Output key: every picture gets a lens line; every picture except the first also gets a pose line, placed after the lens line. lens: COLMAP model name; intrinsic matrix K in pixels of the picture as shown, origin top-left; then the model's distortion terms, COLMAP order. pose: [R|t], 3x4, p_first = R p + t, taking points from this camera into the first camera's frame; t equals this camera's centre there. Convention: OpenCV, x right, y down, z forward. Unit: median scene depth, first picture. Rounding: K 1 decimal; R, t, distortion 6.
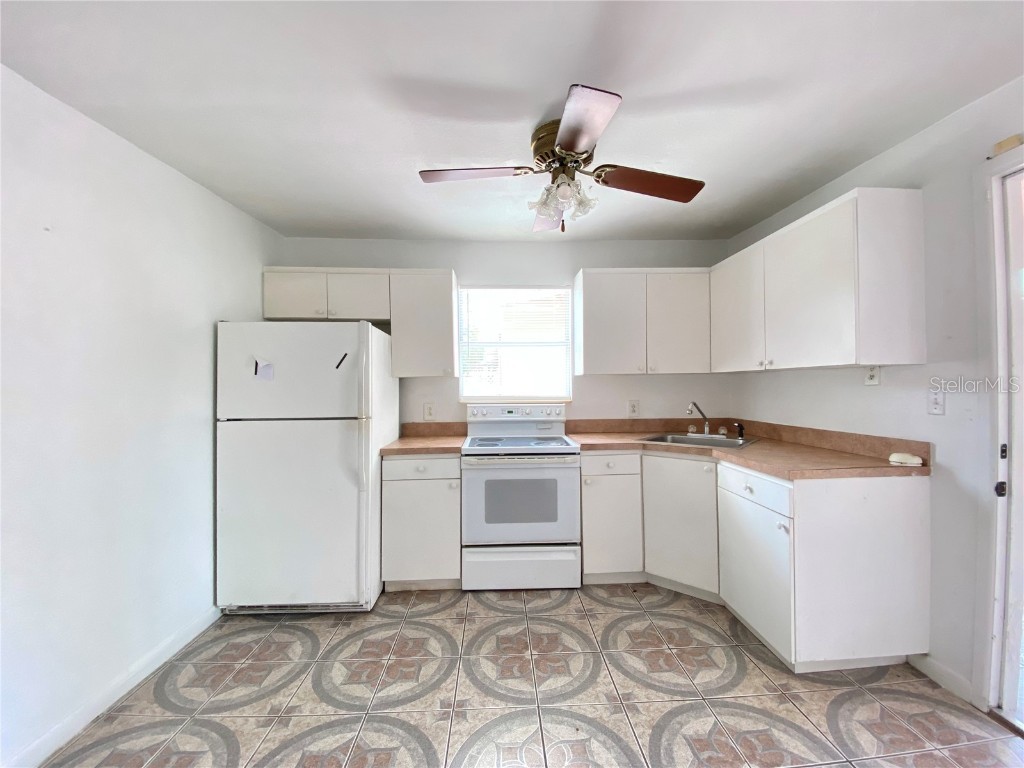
lens RADIAL K [[421.6, 0, 501.2], [0, 421.6, 377.6], [0, 0, 1]] dist [-0.002327, -0.007759]
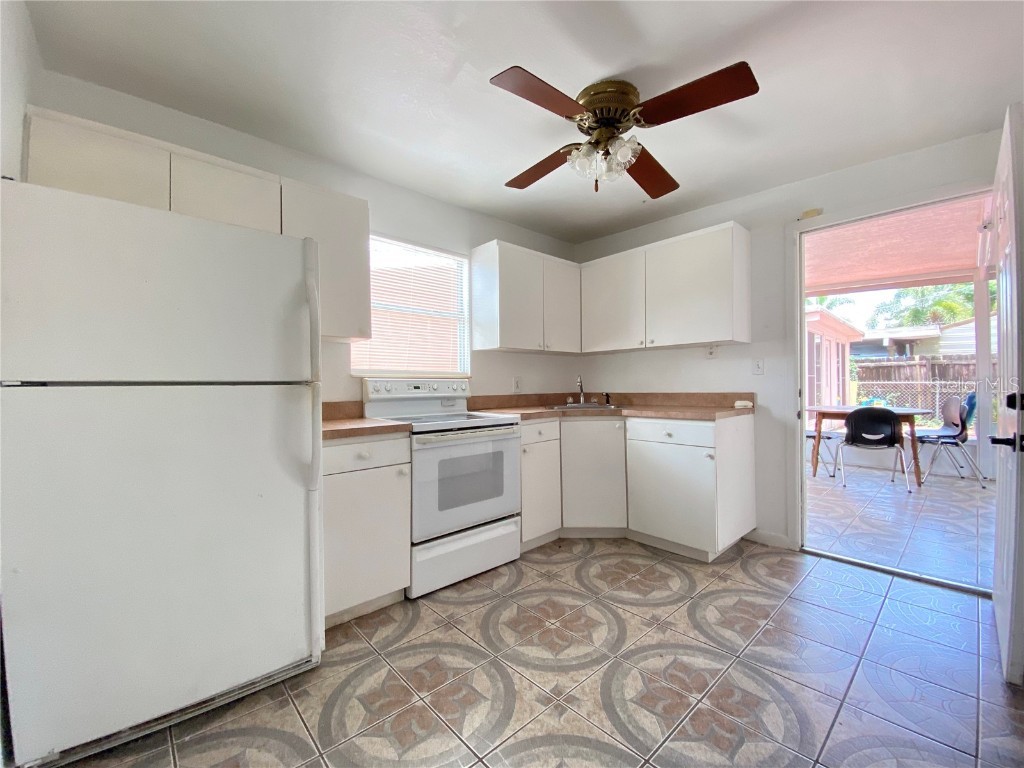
lens RADIAL K [[421.6, 0, 518.0], [0, 421.6, 380.6], [0, 0, 1]] dist [-0.002327, -0.007759]
pose [[0.761972, 0.007755, 0.647564, -0.512804], [-0.009058, 0.999958, -0.001316, 0.089801], [-0.647547, -0.004863, 0.762010, 0.270952]]
